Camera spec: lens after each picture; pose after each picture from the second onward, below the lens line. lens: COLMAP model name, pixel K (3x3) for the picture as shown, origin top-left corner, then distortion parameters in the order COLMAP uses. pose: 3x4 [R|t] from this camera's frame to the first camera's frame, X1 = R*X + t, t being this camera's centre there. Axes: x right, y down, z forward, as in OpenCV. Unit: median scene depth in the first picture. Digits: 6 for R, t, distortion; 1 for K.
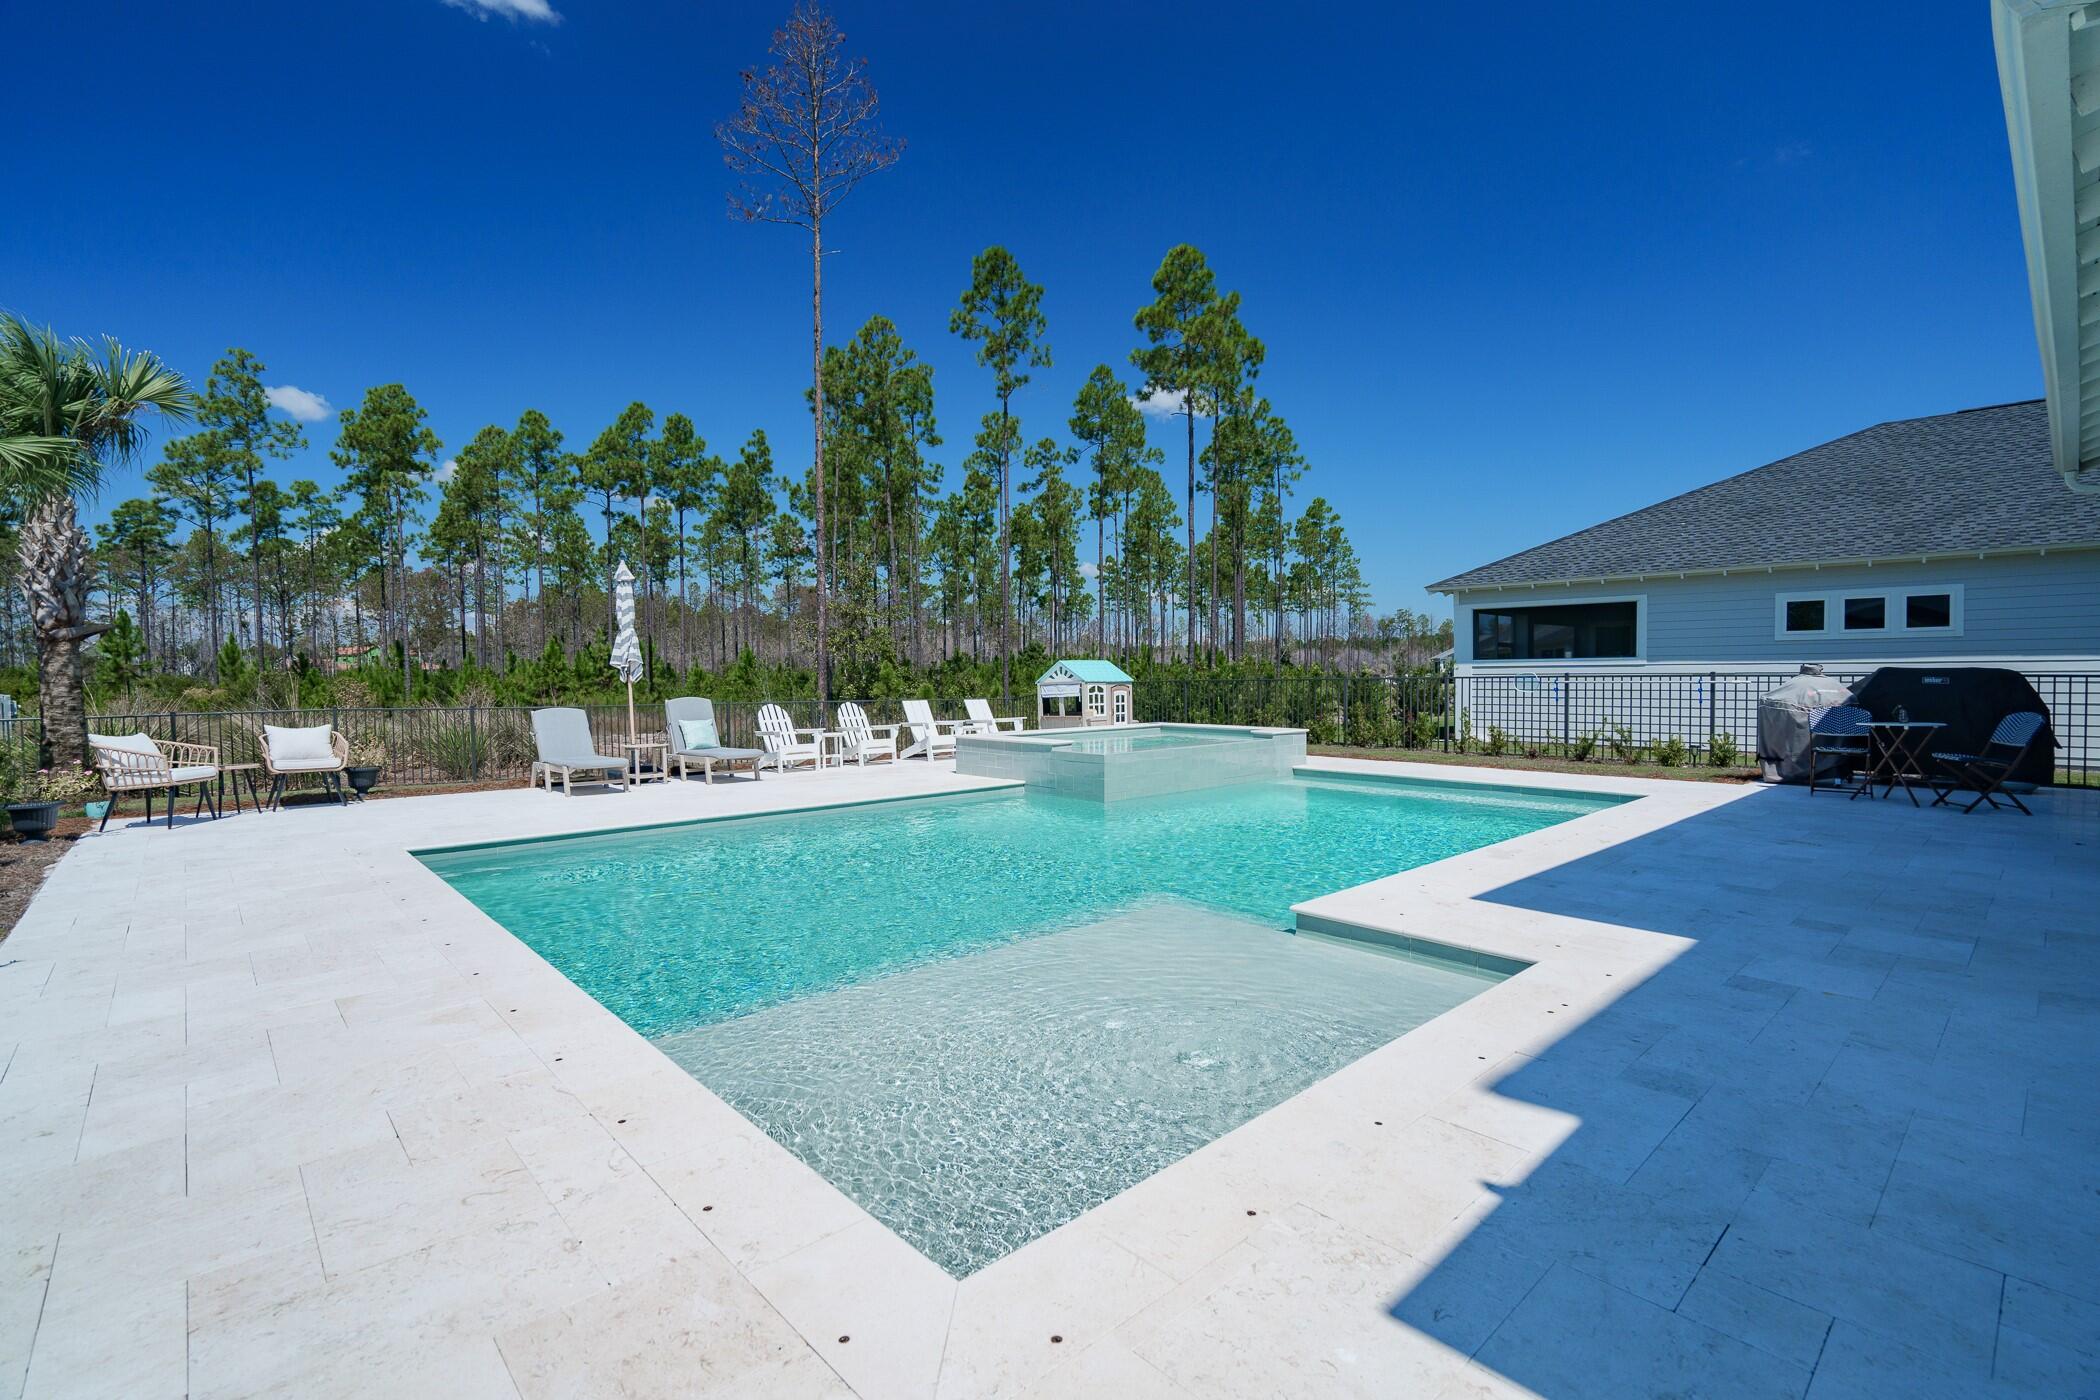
lens RADIAL K [[946.2, 0, 1050.0], [0, 946.2, 700.0], [0, 0, 1]] dist [-0.000668, 0.000202]
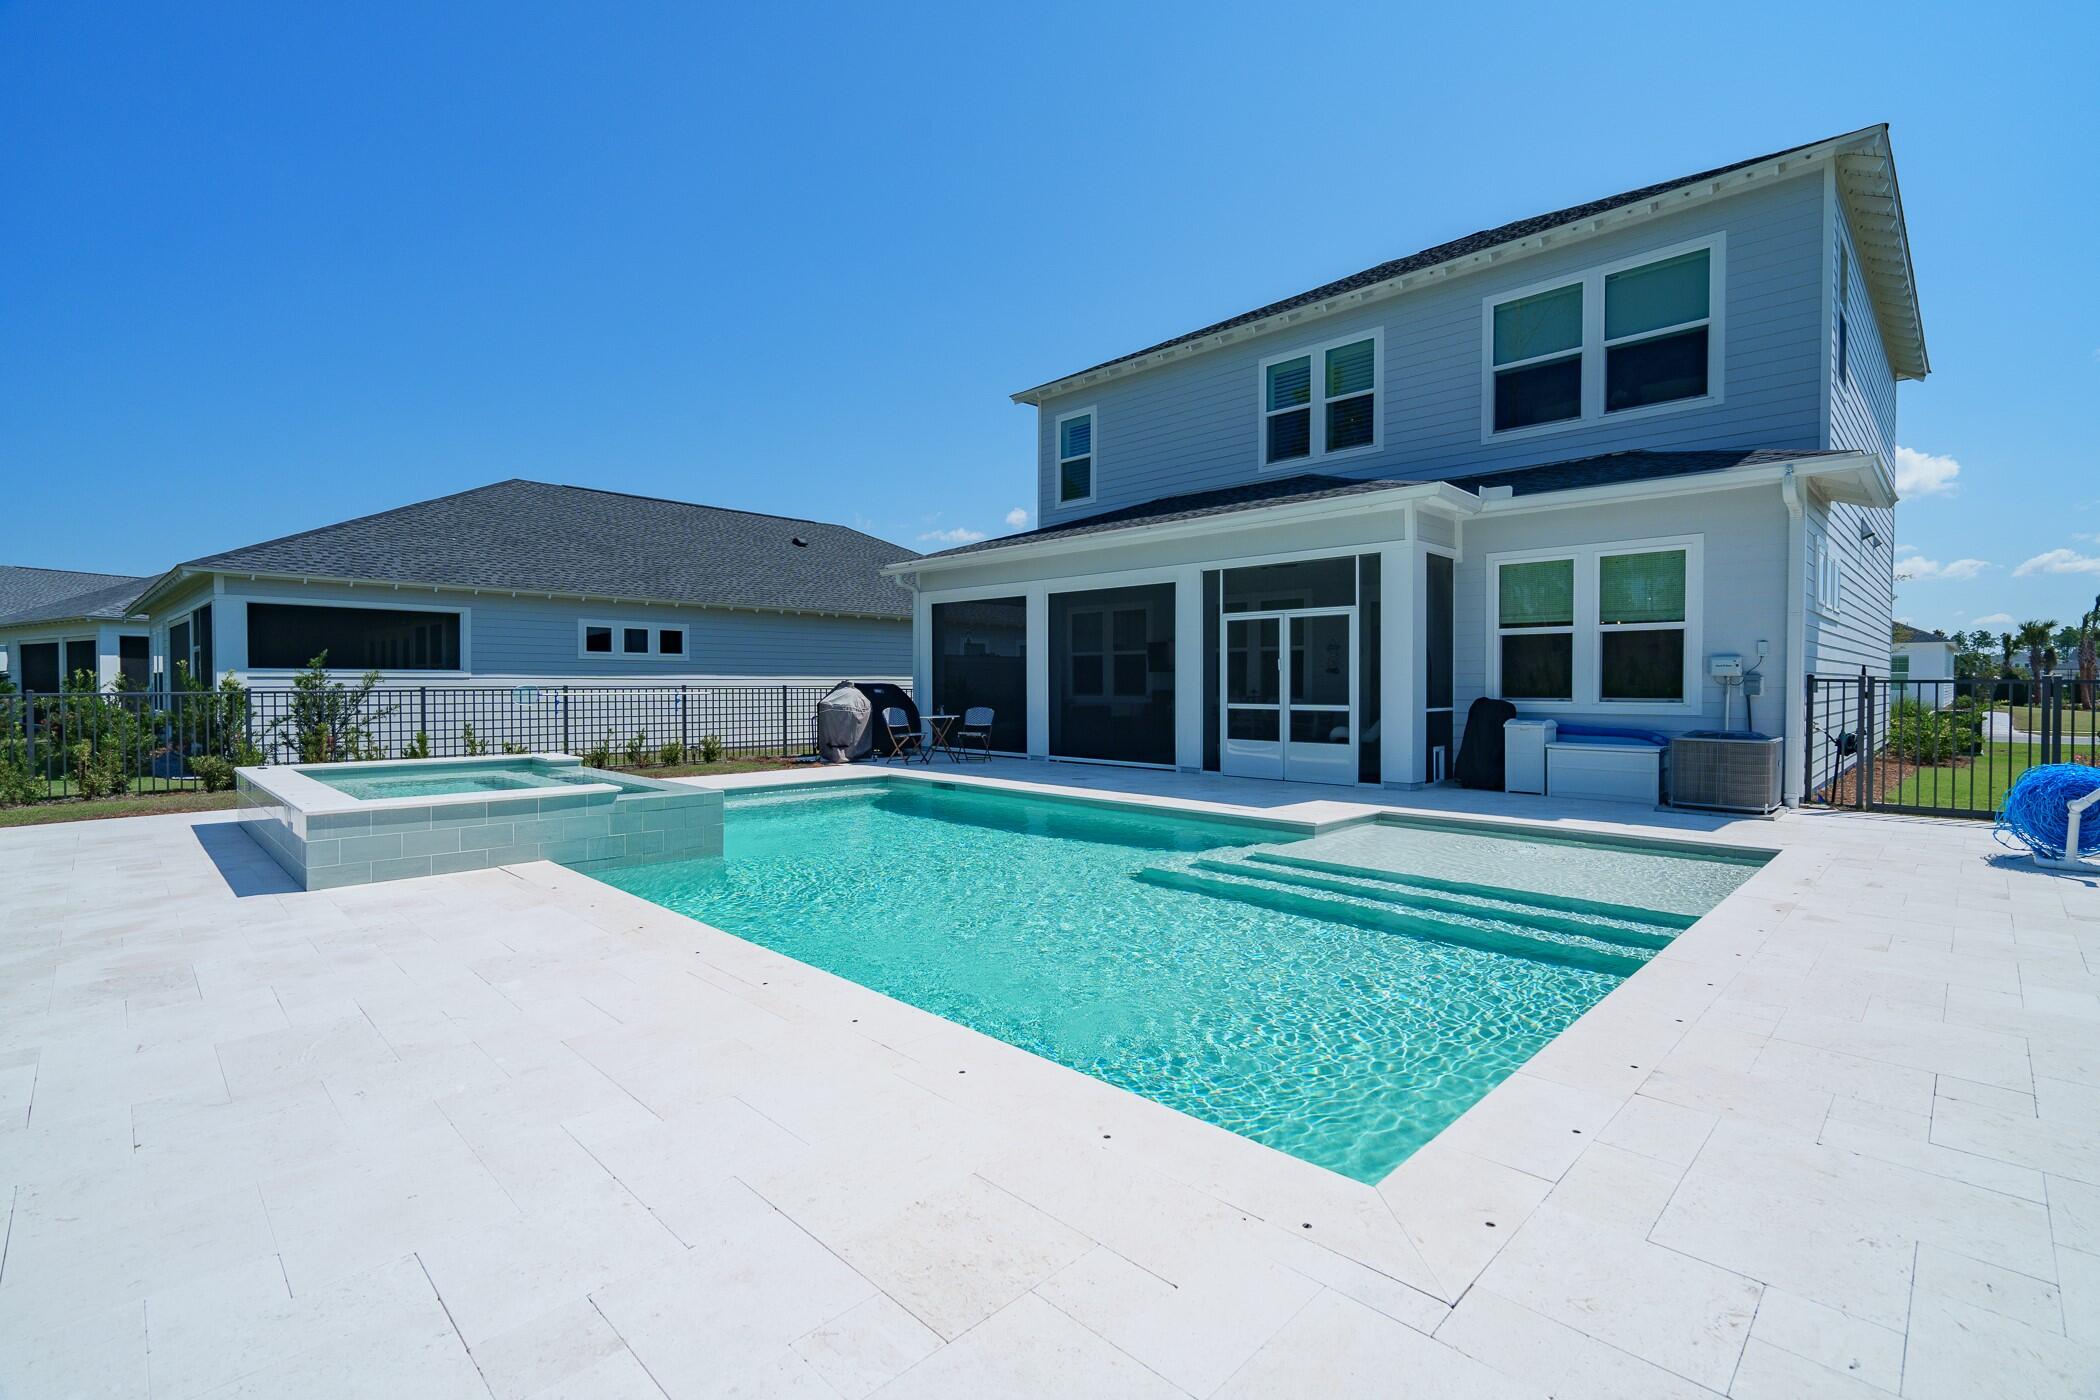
lens RADIAL K [[946.2, 0, 1050.0], [0, 946.2, 700.0], [0, 0, 1]] dist [-0.000668, 0.000202]
pose [[-0.049046, -0.009588, 0.998750, -0.352700], [0.026684, 0.999584, 0.010906, -0.007566], [-0.998440, 0.027186, -0.048770, 0.389674]]
